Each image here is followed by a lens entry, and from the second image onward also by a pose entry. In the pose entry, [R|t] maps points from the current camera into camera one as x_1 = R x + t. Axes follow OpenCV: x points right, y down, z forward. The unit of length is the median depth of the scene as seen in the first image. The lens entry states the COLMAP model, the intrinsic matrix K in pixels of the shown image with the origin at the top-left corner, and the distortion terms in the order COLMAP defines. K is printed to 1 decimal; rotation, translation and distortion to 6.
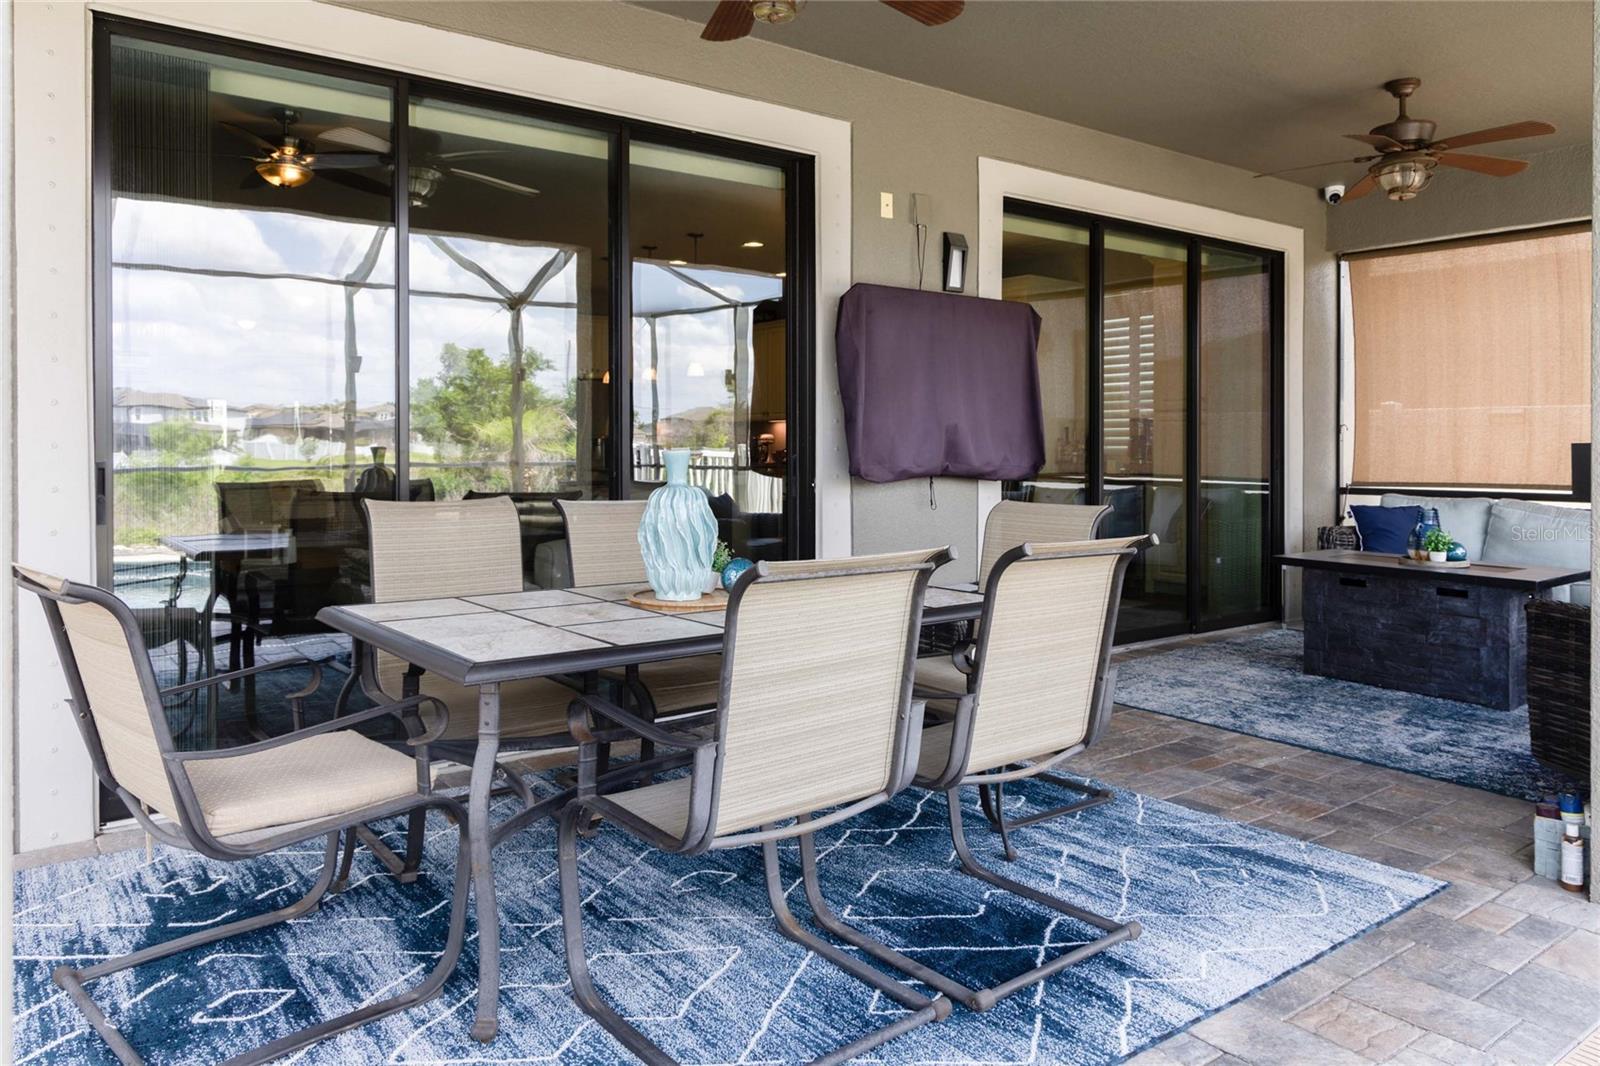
lens RADIAL K [[1114.8, 0, 762.9], [0, 1114.8, 445.3], [0, 0, 1]] dist [0.009742, -0.001969]
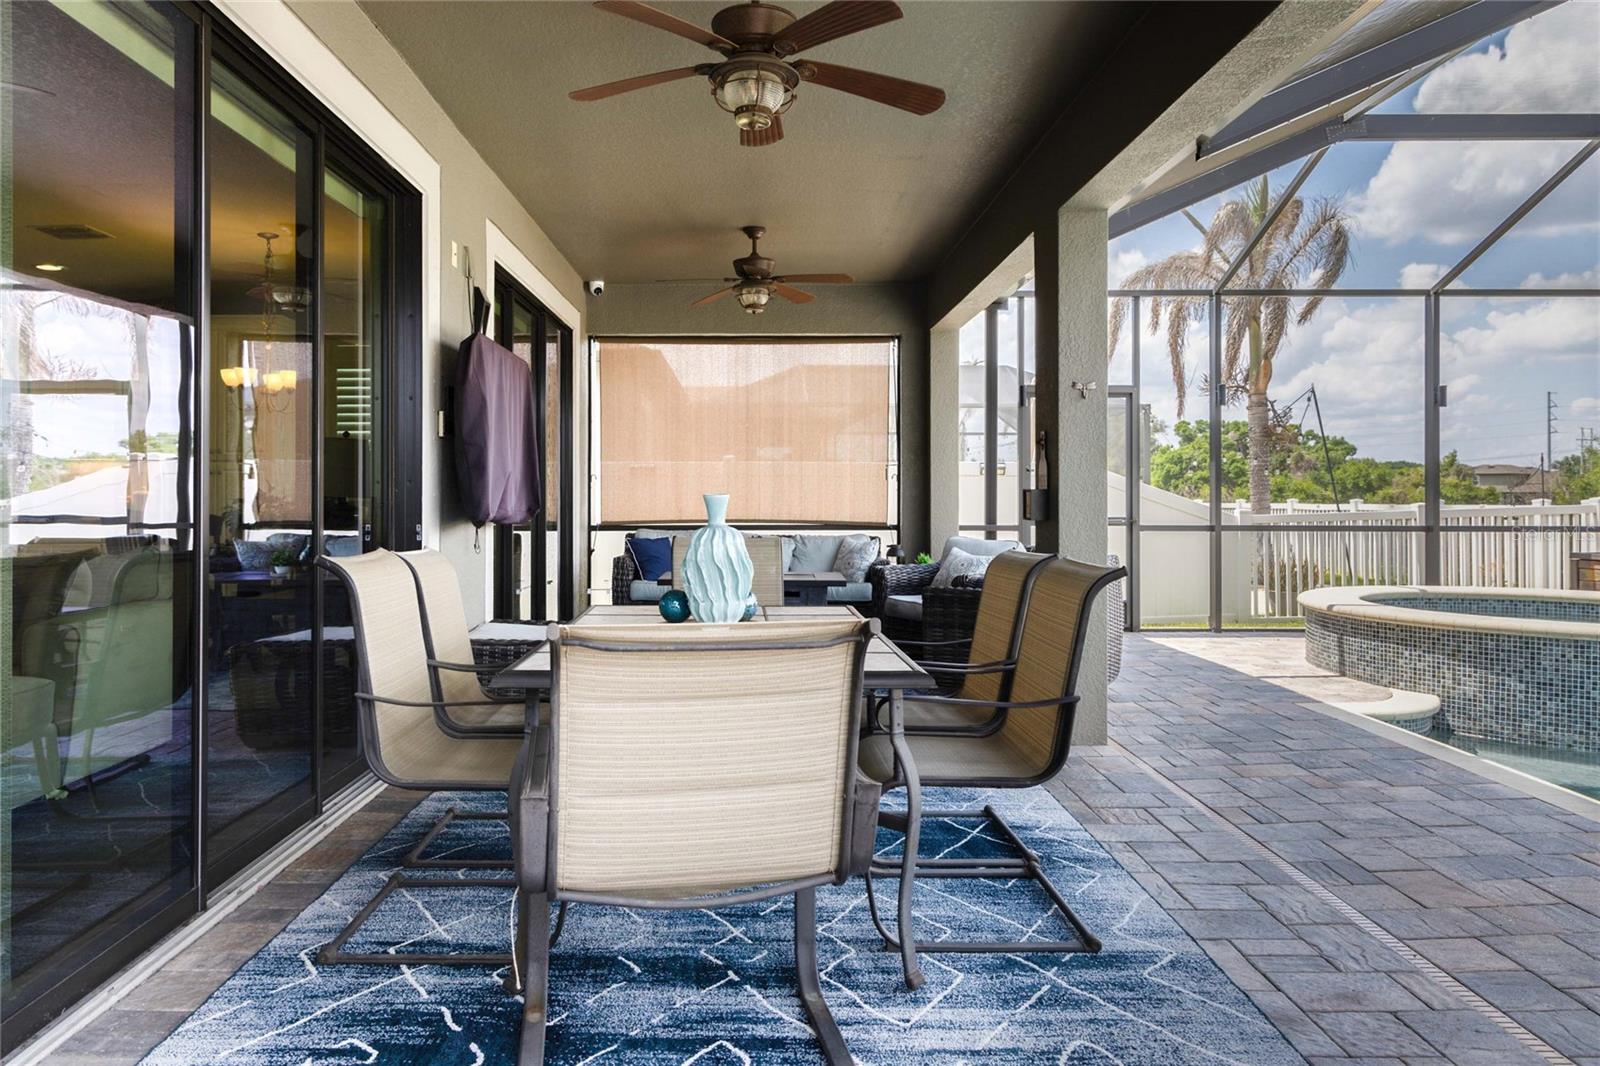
lens RADIAL K [[1114.8, 0, 776.8], [0, 1114.8, 465.9], [0, 0, 1]] dist [0.009742, -0.001969]
pose [[0.594994, 0.019079, 0.803504, -1.029150], [0.000481, 0.999710, -0.024094, 0.004692], [-0.803730, 0.014722, 0.594812, 0.319021]]
